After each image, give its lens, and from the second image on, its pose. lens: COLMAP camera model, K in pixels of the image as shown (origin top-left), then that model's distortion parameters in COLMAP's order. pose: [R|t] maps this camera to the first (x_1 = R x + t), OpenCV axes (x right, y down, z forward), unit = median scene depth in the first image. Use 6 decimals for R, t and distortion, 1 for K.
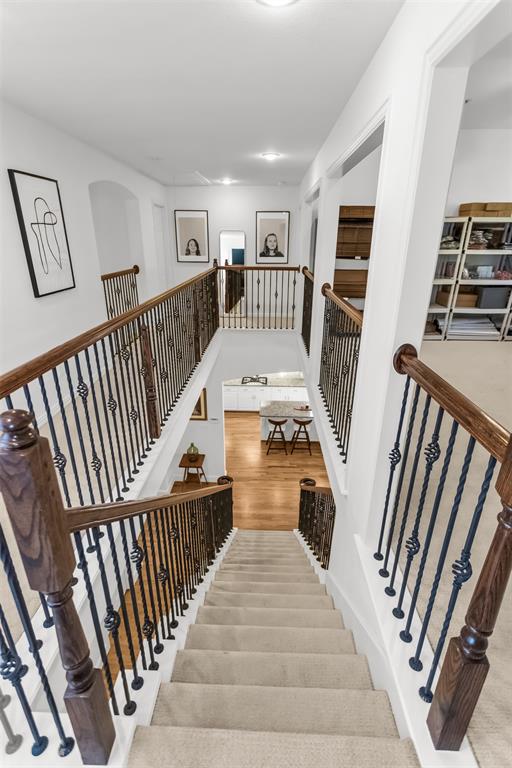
lens RADIAL K [[369.8, 0, 260.1], [0, 369.8, 383.1], [0, 0, 1]] dist [0.003822, -0.000962]
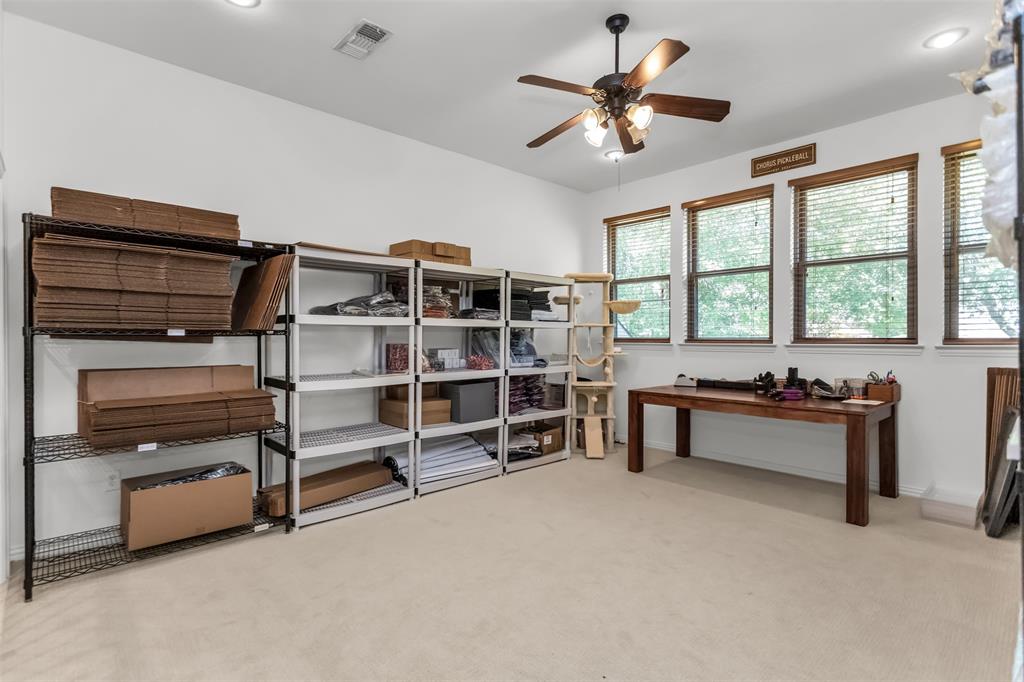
lens RADIAL K [[493.1, 0, 509.8], [0, 493.1, 340.1], [0, 0, 1]] dist [0.003822, -0.000962]
pose [[0.721334, -0.011857, 0.692486, 0.157321], [0.262807, 0.929760, -0.257835, -0.113326], [-0.640789, 0.367975, 0.673783, 0.441927]]
